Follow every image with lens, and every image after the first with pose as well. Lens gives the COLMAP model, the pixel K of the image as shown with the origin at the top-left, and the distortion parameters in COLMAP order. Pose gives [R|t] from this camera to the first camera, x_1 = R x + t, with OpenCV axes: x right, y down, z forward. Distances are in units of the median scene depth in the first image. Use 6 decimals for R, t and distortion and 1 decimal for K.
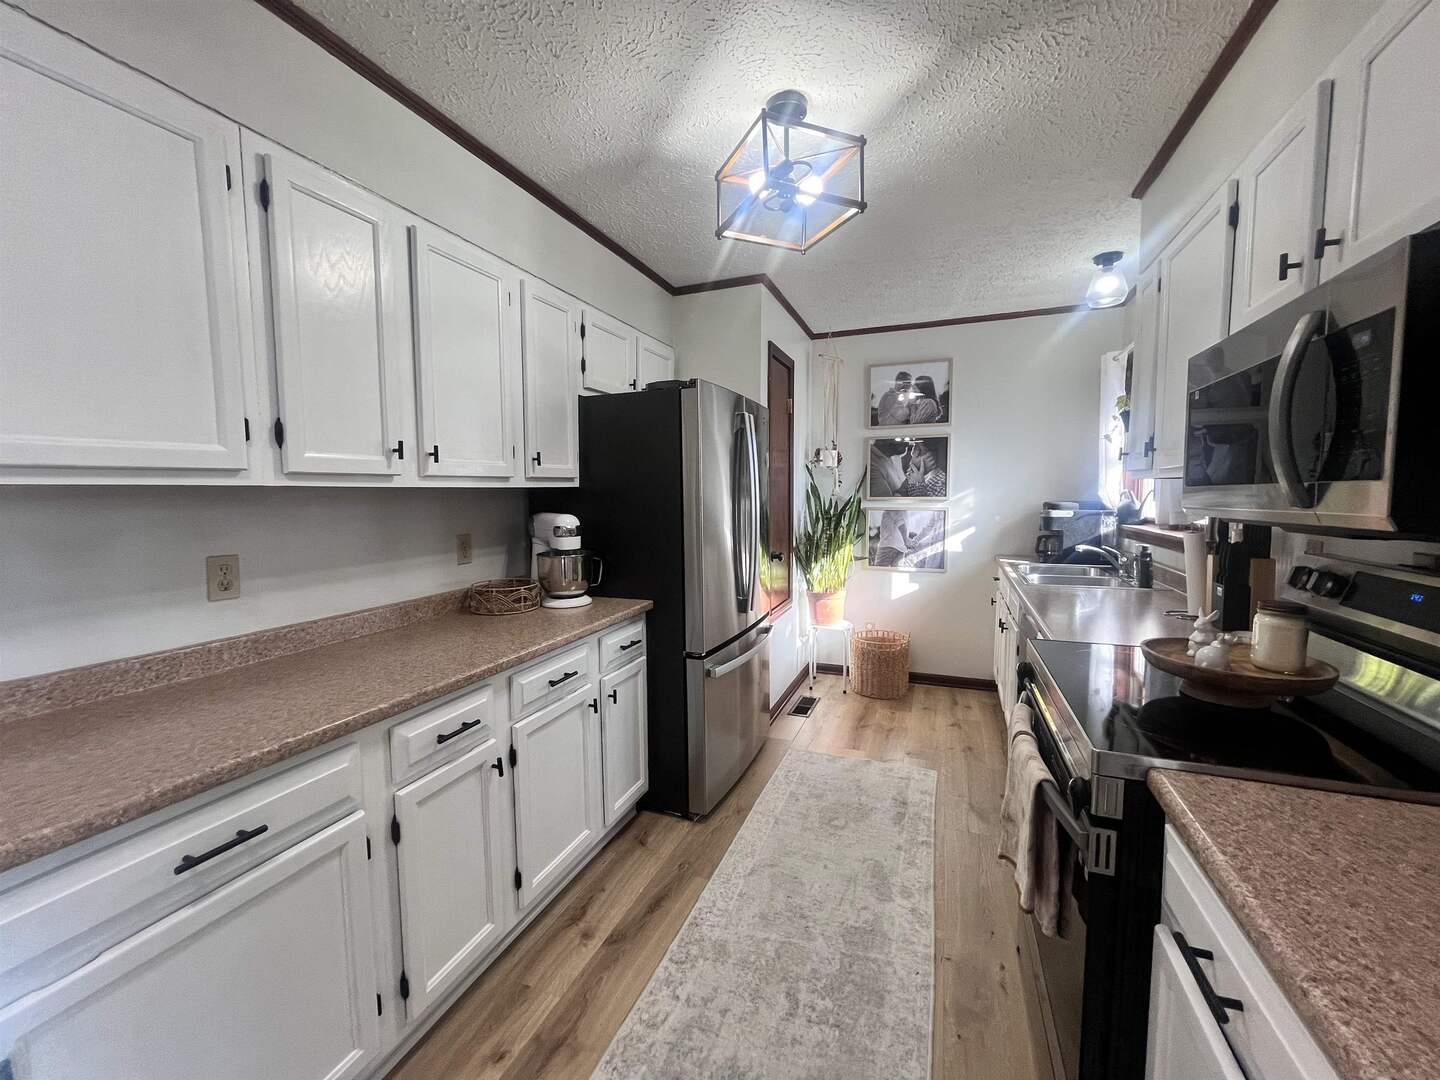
lens RADIAL K [[580.3, 0, 715.9], [0, 580.3, 538.4], [0, 0, 1]] dist [-0.000495, -0.000119]
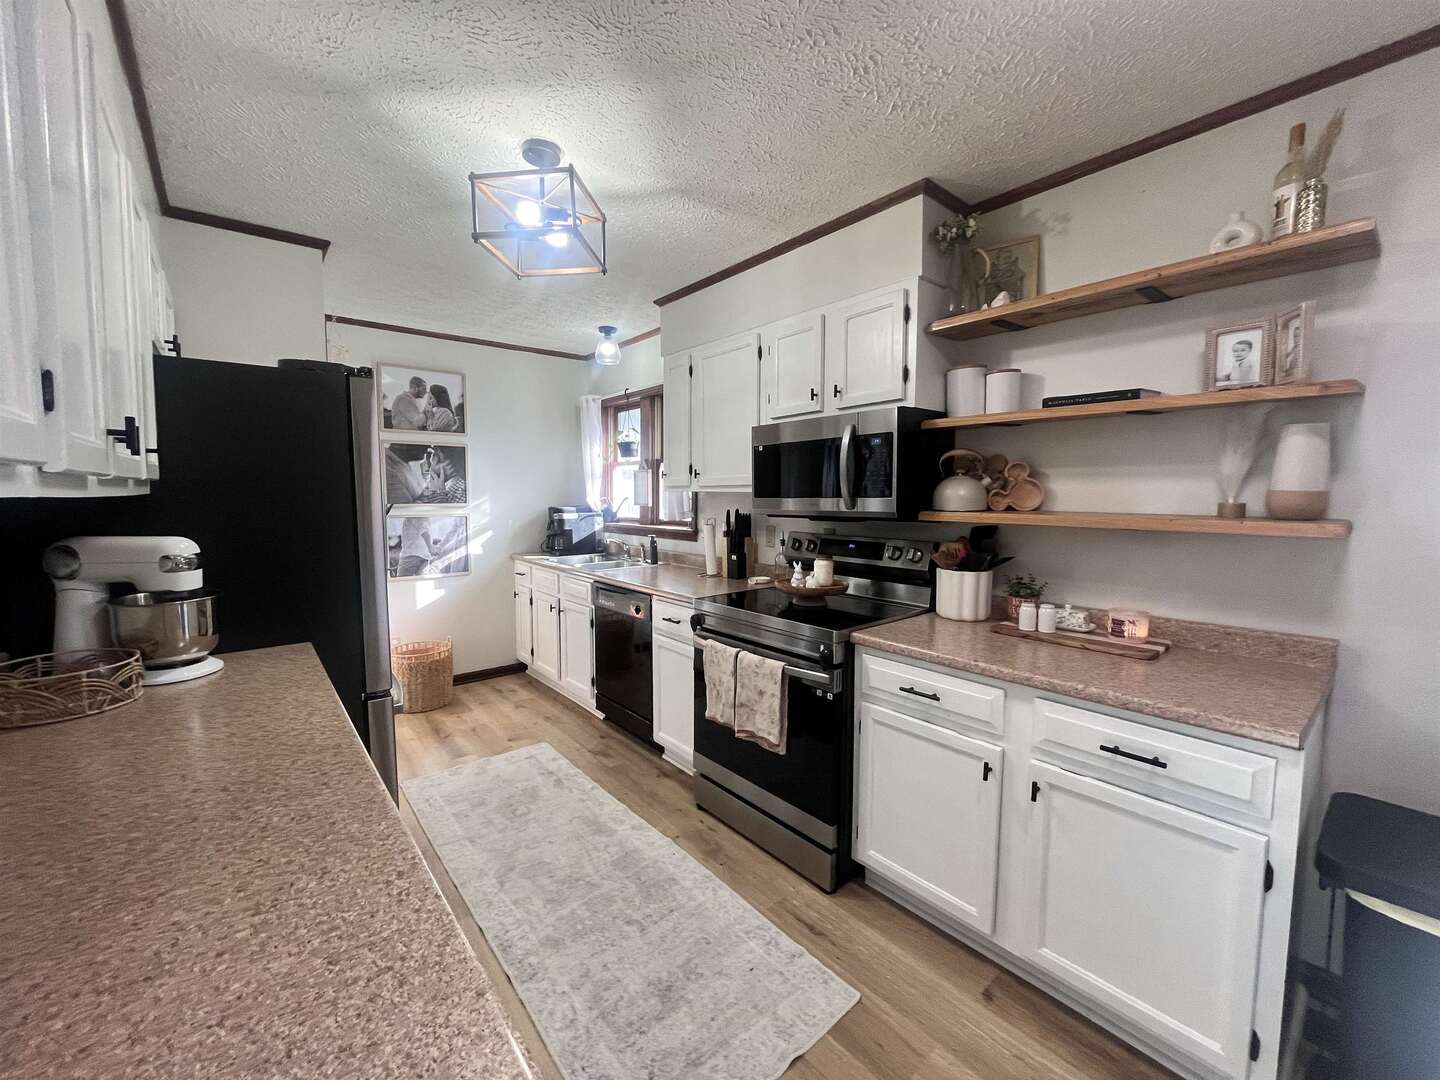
lens RADIAL K [[580.3, 0, 715.9], [0, 580.3, 538.4], [0, 0, 1]] dist [-0.000495, -0.000119]
pose [[0.484525, -0.060610, 0.872675, -0.331699], [0.066027, 0.997285, 0.032605, -0.013133], [-0.872282, 0.041823, 0.487211, 0.095620]]
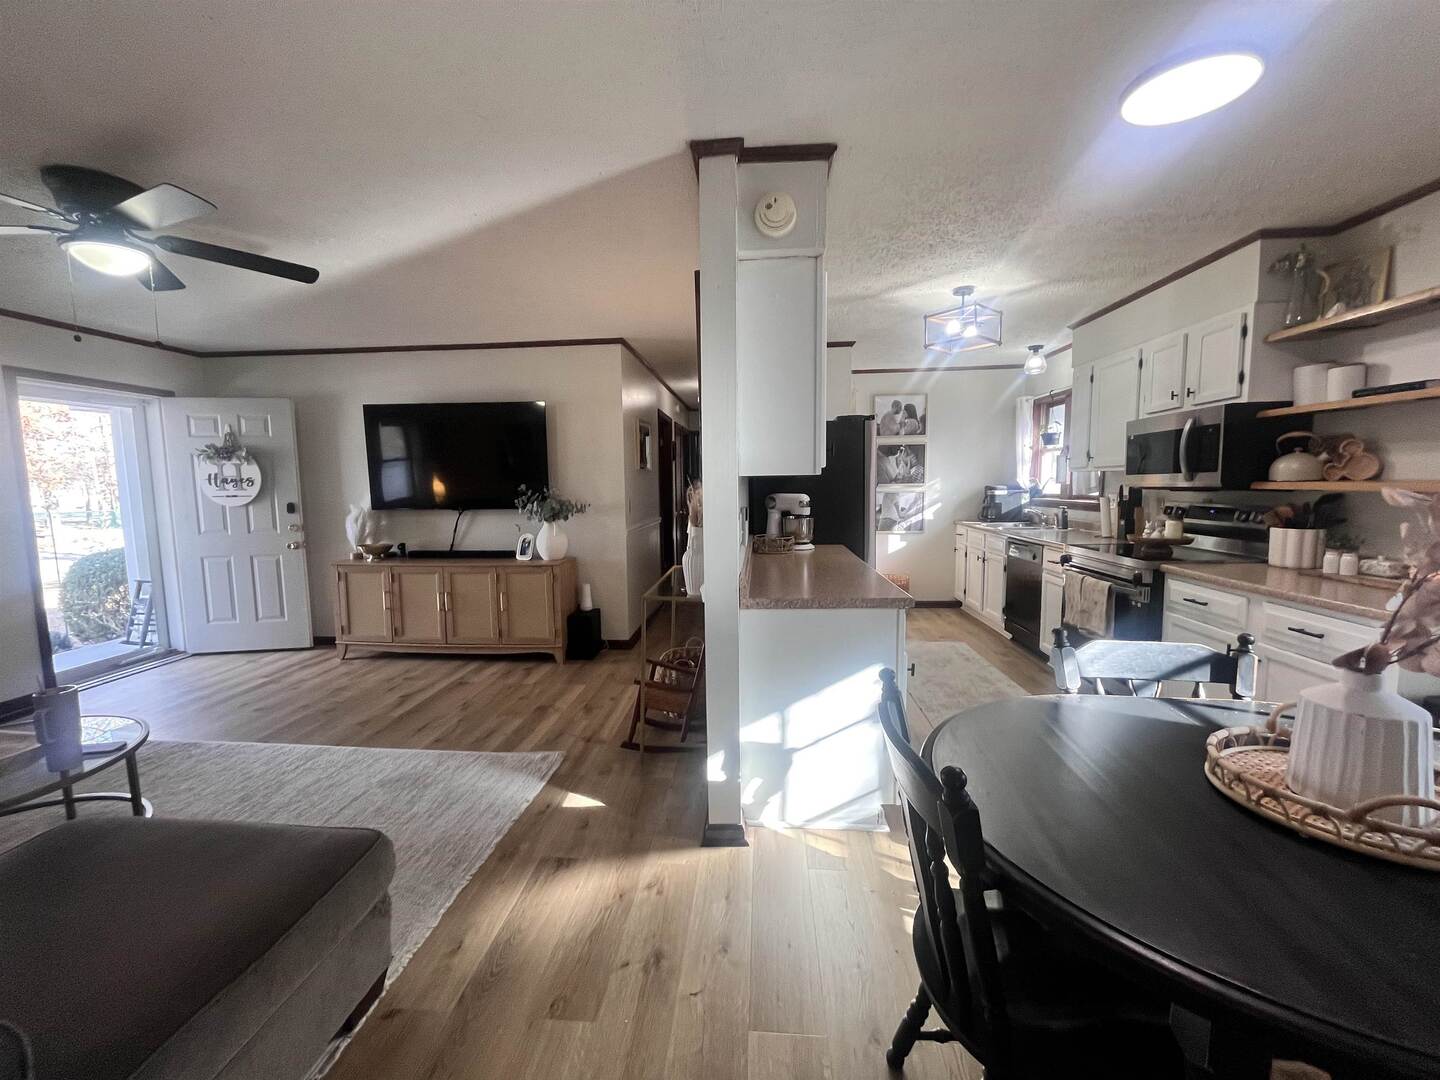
lens RADIAL K [[580.3, 0, 715.9], [0, 580.3, 538.4], [0, 0, 1]] dist [-0.000495, -0.000119]
pose [[0.956770, -0.036002, 0.288608, -0.613613], [0.032344, 0.999325, 0.017437, 0.030638], [-0.289041, -0.007349, 0.957289, -0.327051]]
